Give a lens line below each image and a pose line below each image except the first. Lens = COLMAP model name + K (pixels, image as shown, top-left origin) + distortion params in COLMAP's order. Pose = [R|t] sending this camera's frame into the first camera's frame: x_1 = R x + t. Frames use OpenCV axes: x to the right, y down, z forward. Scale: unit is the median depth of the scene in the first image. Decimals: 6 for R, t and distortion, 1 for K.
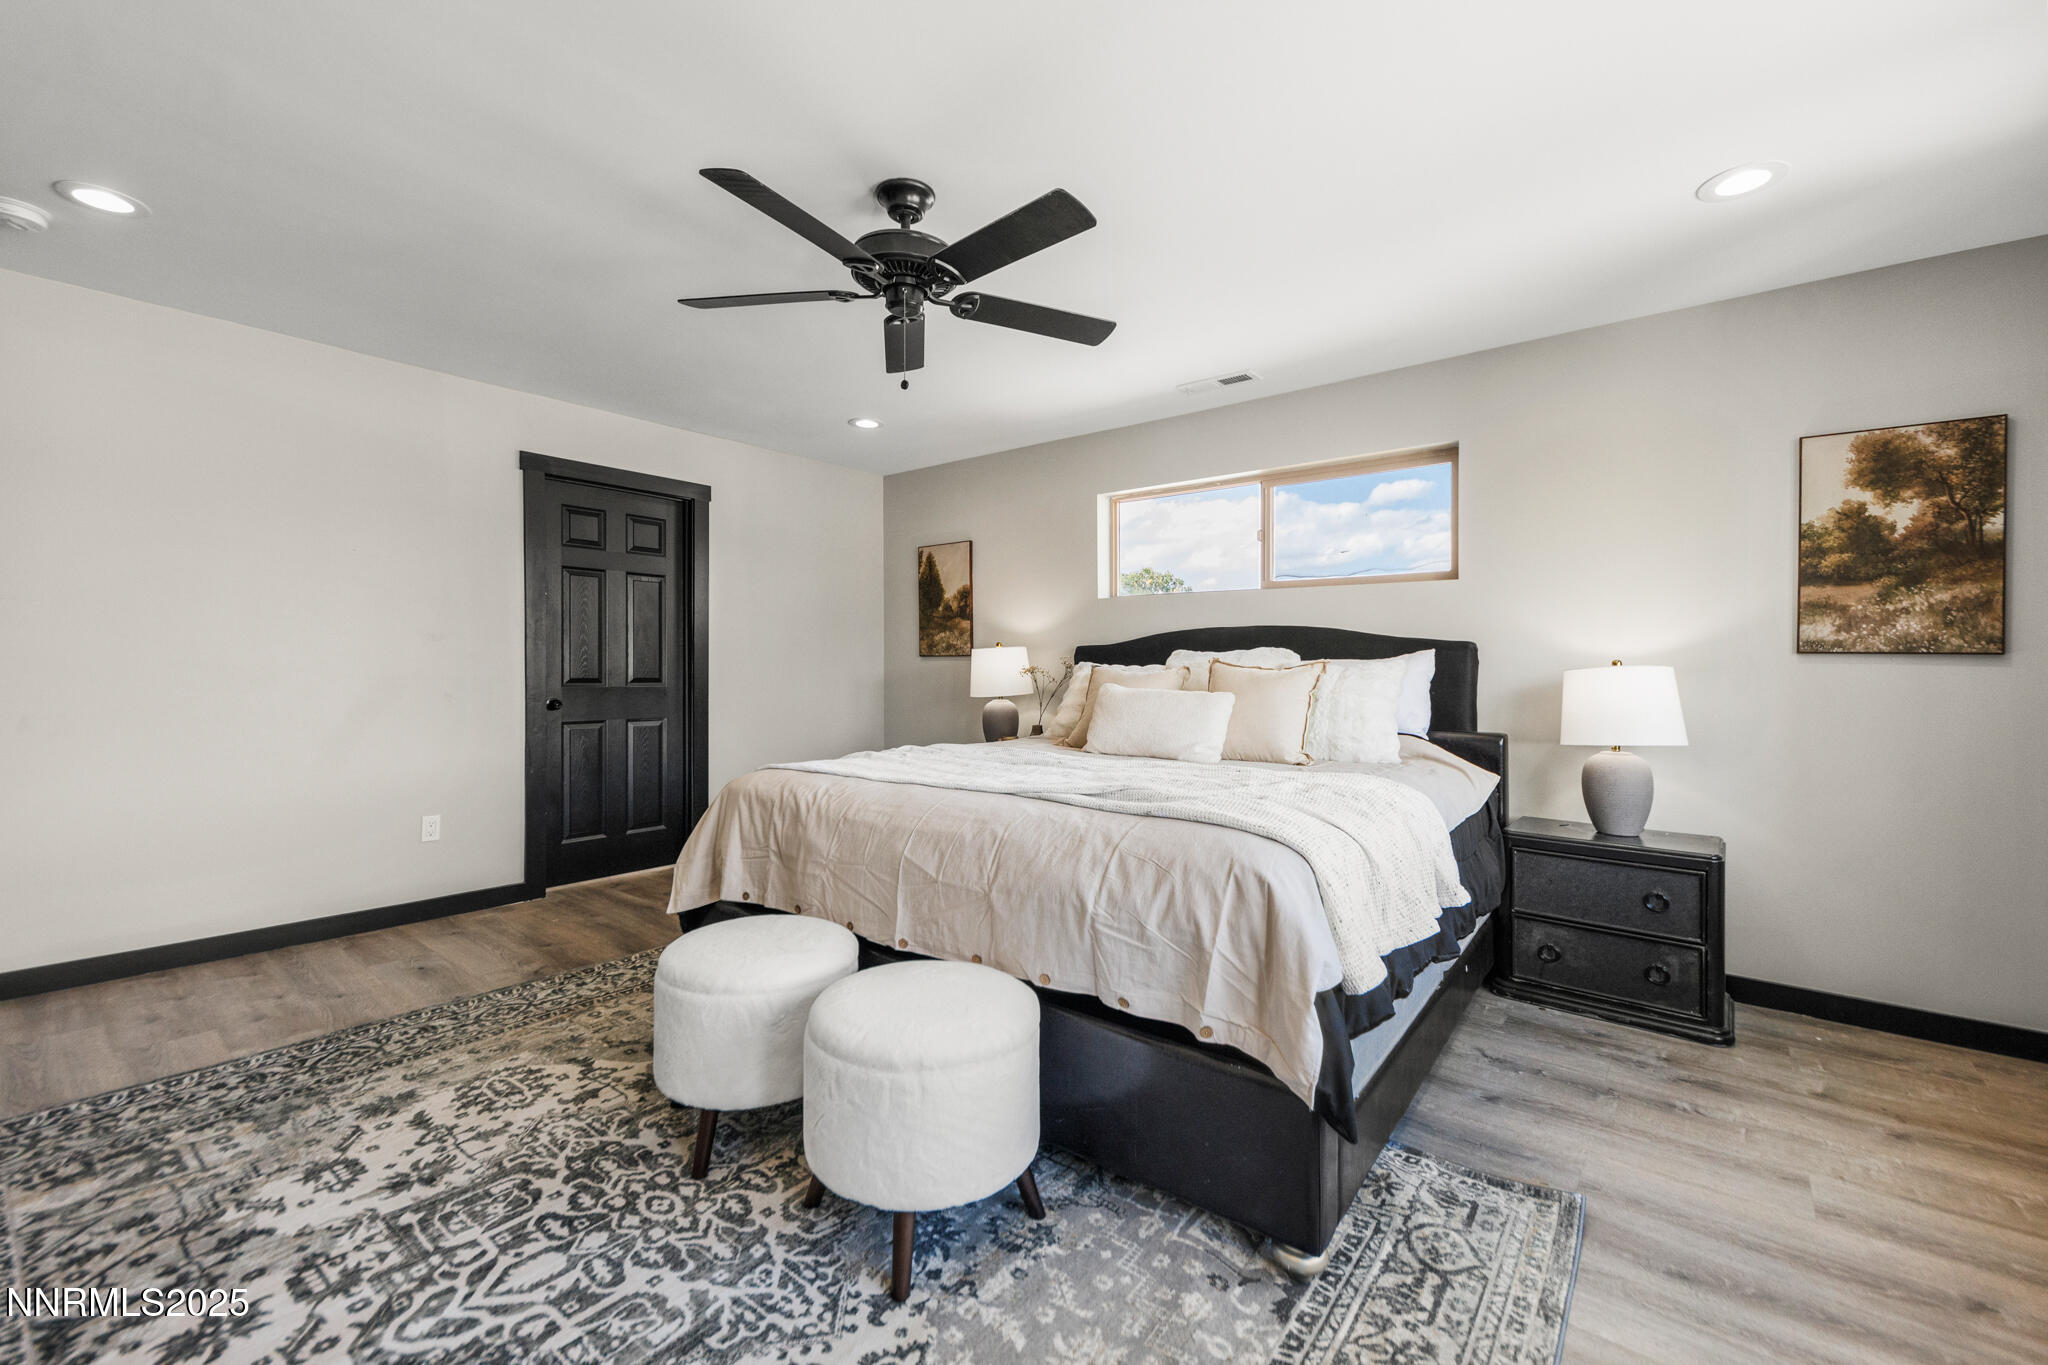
lens RADIAL K [[836.0, 0, 1025.0], [0, 836.0, 670.9], [0, 0, 1]] dist [0.007257, -0.000160]
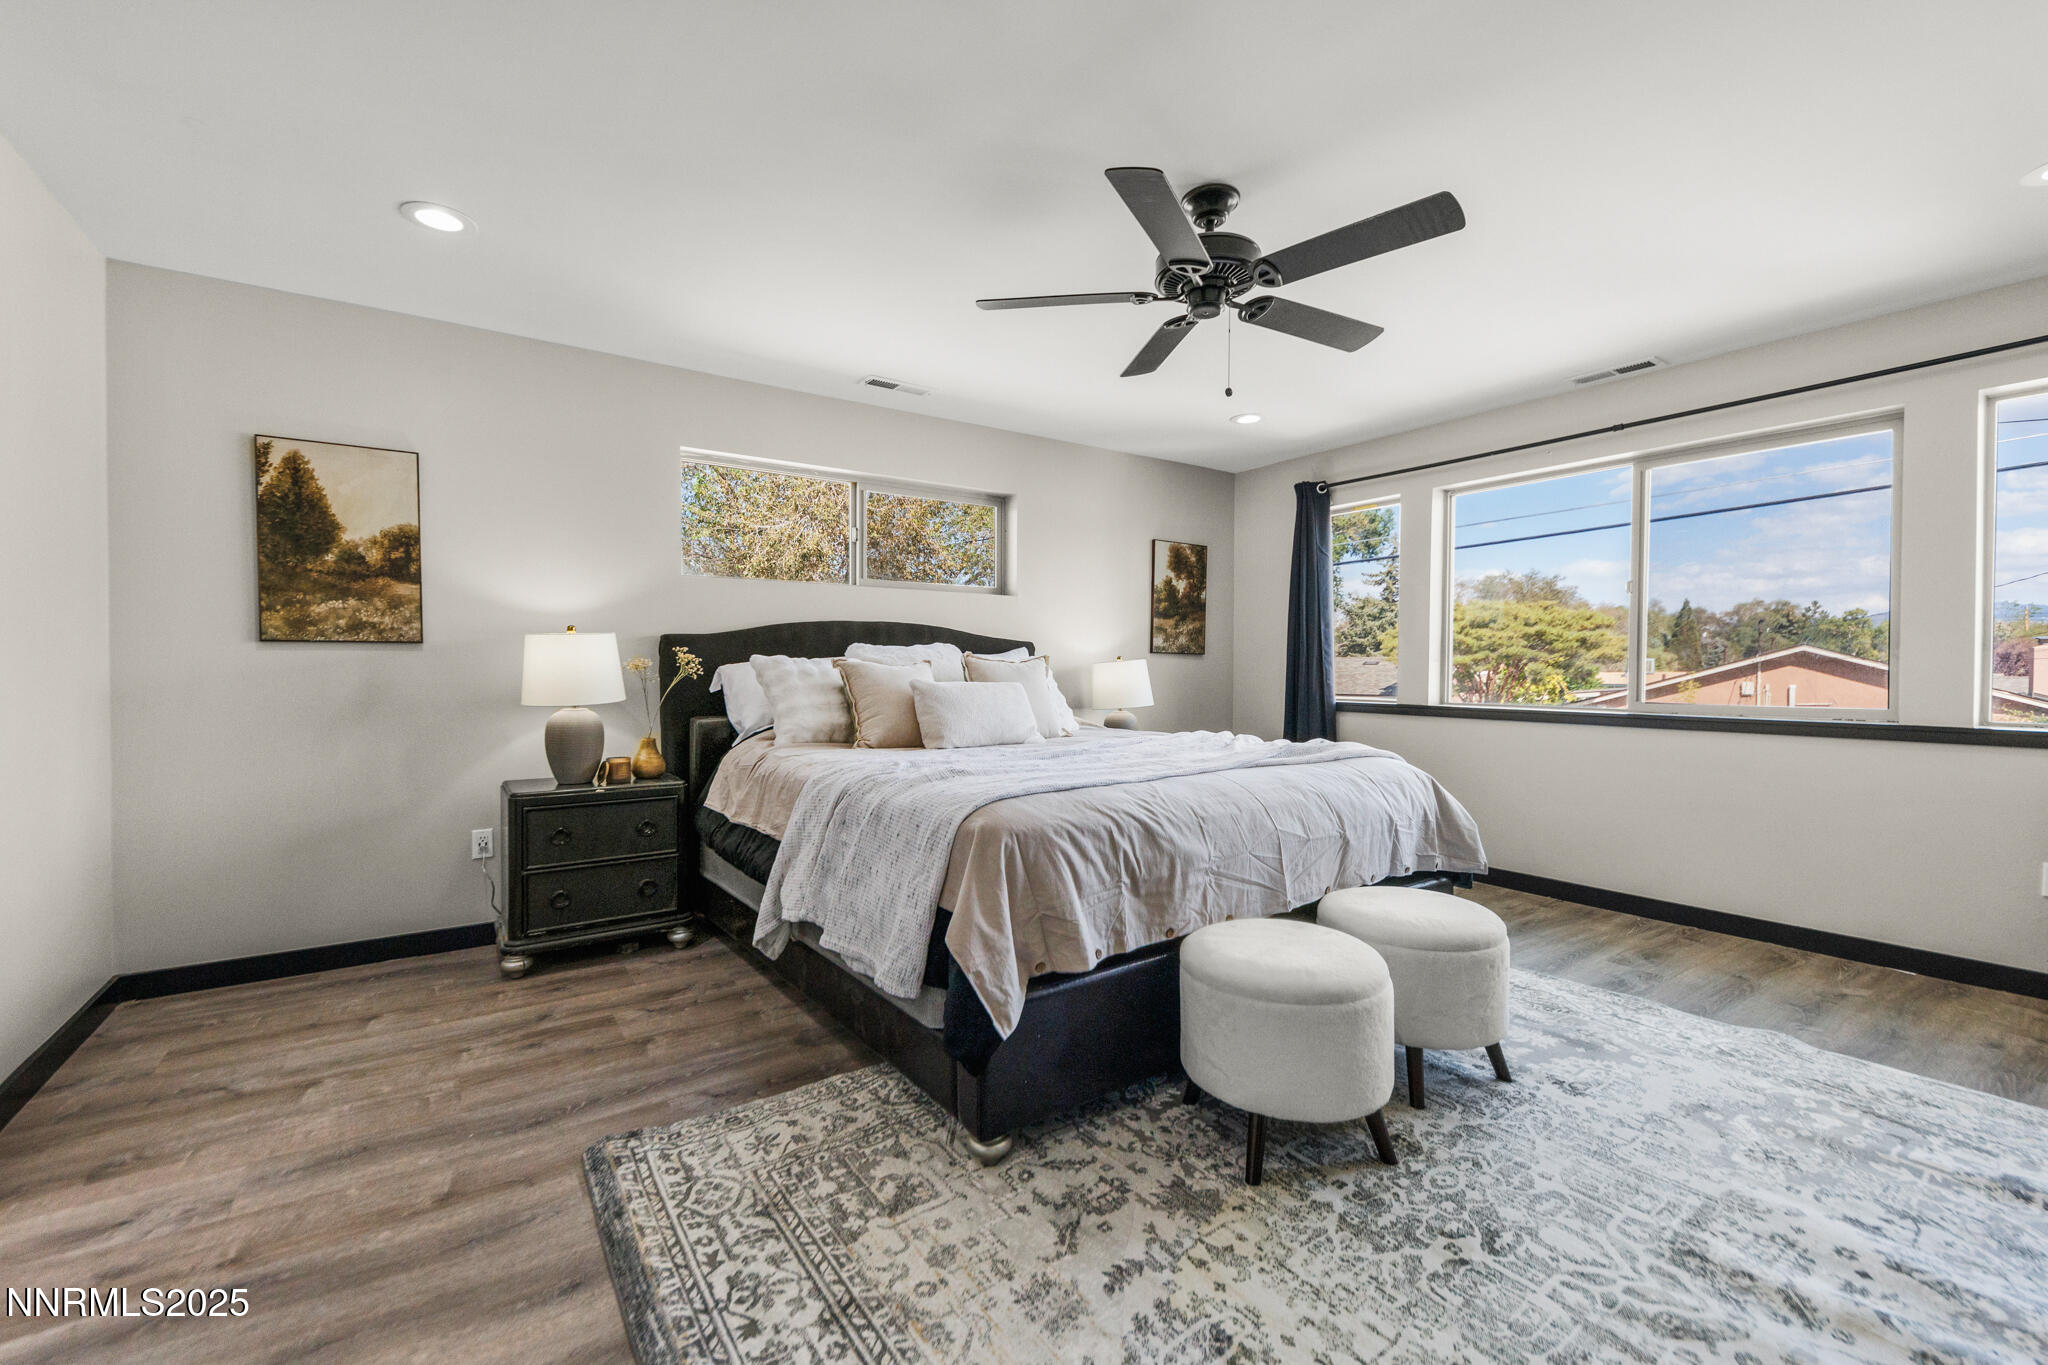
lens RADIAL K [[836.0, 0, 1025.0], [0, 836.0, 670.9], [0, 0, 1]] dist [0.007257, -0.000160]
pose [[0.287678, -0.011573, 0.957657, -0.996439], [0.005964, 0.999929, 0.010292, -0.002102], [-0.957709, 0.002750, 0.287727, 0.761463]]
